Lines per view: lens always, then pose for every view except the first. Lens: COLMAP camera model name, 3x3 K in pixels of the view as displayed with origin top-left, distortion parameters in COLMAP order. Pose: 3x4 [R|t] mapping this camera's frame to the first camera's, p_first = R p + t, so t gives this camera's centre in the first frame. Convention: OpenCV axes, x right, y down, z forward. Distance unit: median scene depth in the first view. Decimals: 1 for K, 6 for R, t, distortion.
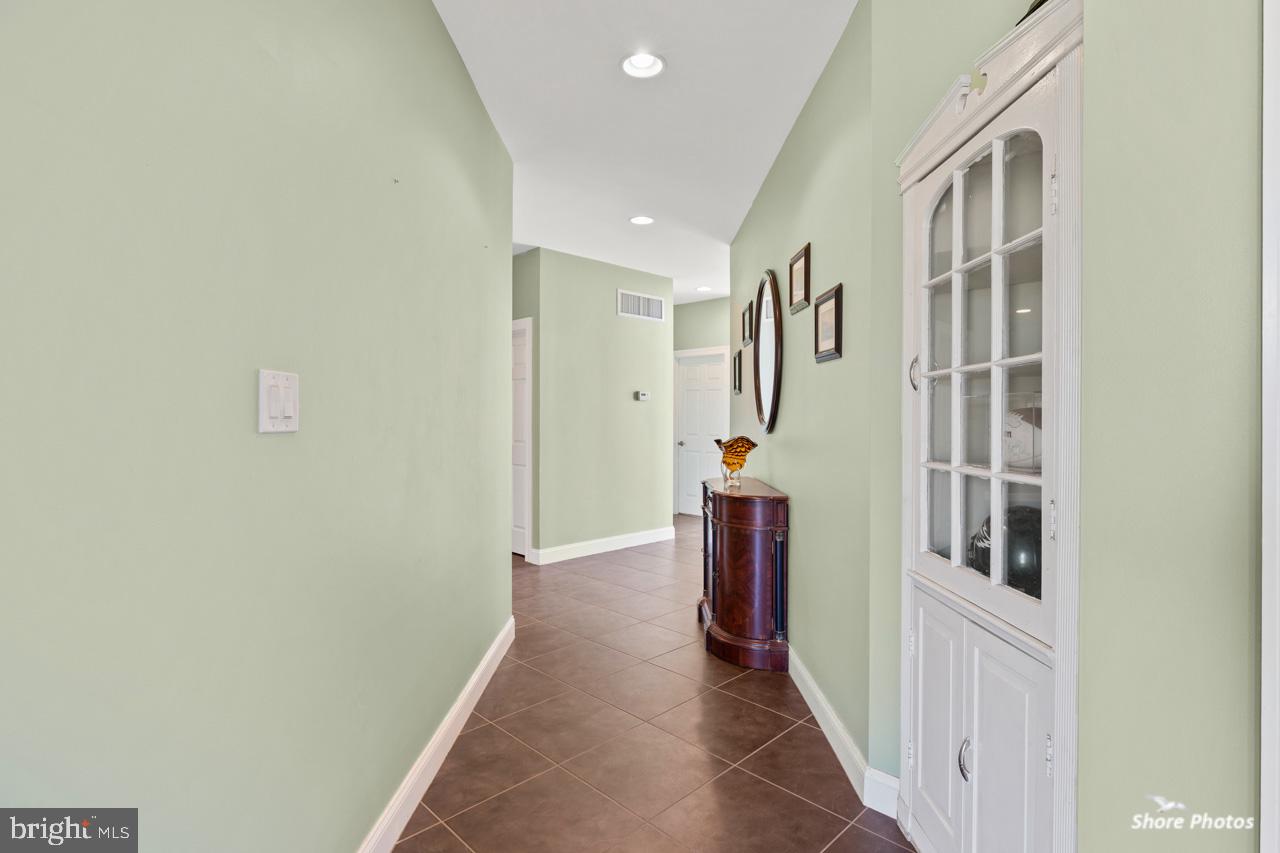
lens RADIAL K [[624.0, 0, 640.0], [0, 624.0, 426.5], [0, 0, 1]] dist [0.000260, 0.000188]
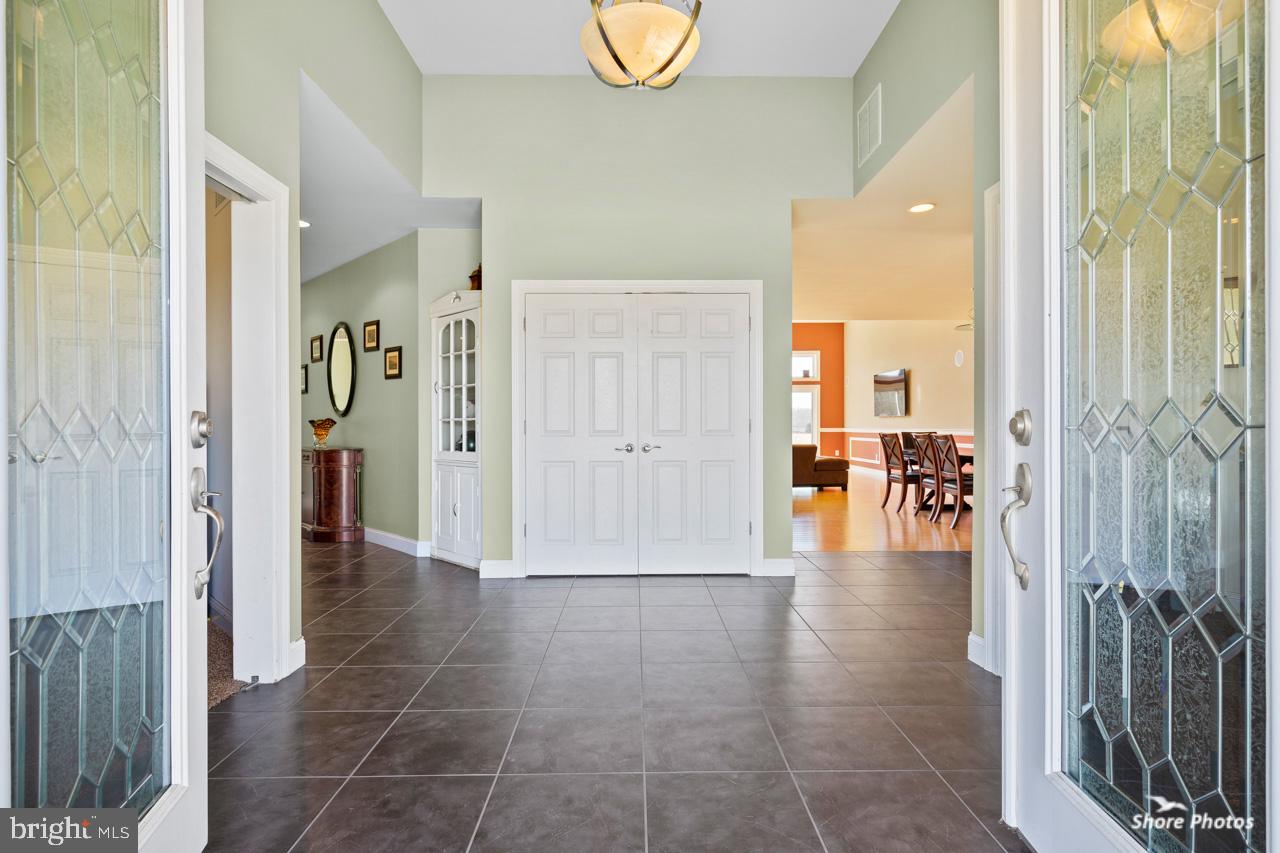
lens RADIAL K [[624.0, 0, 640.0], [0, 624.0, 426.5], [0, 0, 1]] dist [0.000260, 0.000188]
pose [[0.694890, 0.001876, 0.719113, -0.998406], [0.008205, 0.999911, -0.010536, 0.135108], [-0.719069, 0.013222, 0.694813, -1.695127]]
